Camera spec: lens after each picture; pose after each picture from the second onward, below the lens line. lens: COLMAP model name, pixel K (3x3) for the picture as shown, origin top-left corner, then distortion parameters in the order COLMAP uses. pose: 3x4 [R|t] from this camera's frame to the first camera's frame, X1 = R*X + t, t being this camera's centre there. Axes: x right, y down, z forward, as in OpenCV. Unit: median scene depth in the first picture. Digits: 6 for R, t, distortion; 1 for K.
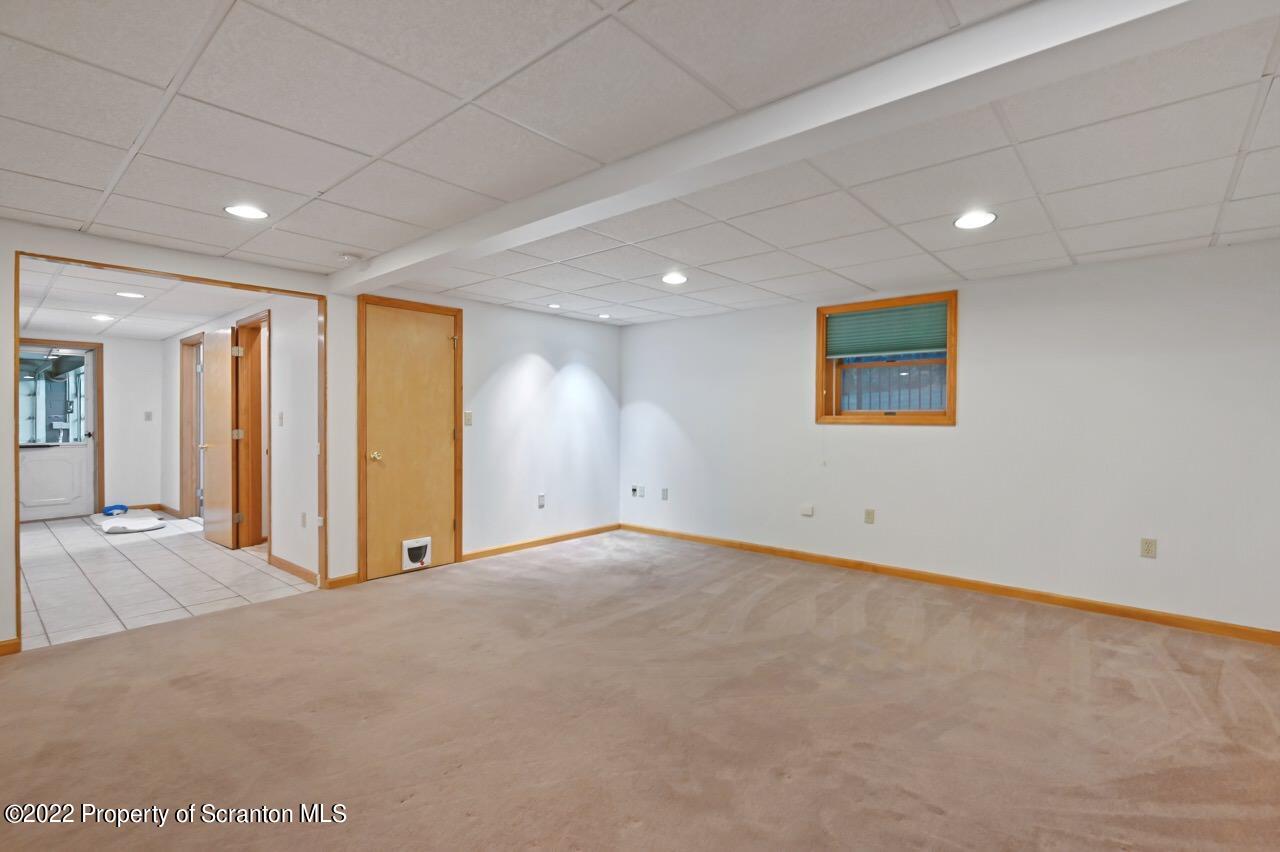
lens RADIAL K [[580.2, 0, 646.5], [0, 580.2, 420.6], [0, 0, 1]] dist [-0.001565, 0.000136]
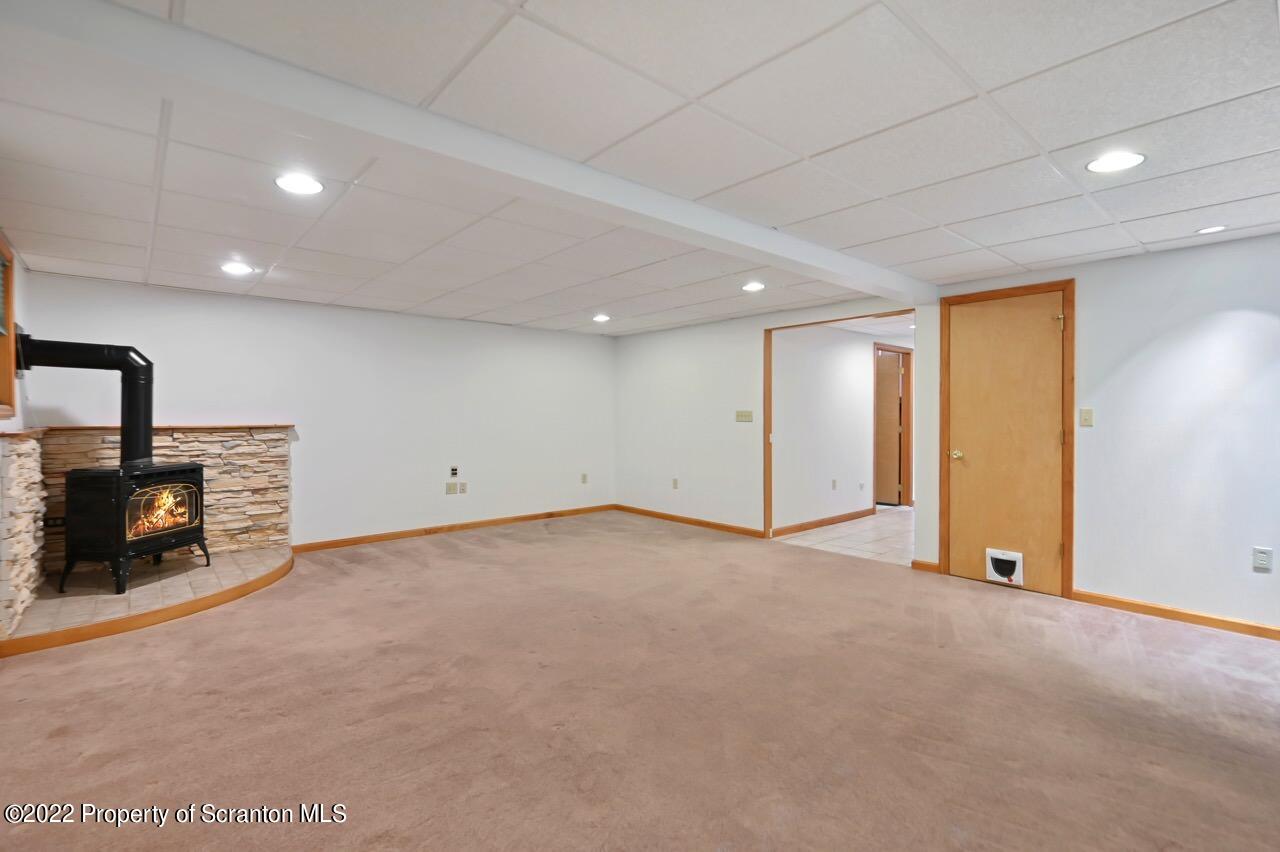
lens RADIAL K [[580.2, 0, 645.5], [0, 580.2, 422.7], [0, 0, 1]] dist [-0.001565, 0.000136]
pose [[-0.131313, 0.007095, -0.991316, 0.546715], [-0.007318, 0.999940, 0.008126, 0.001267], [0.991314, 0.008321, -0.131253, 0.538219]]
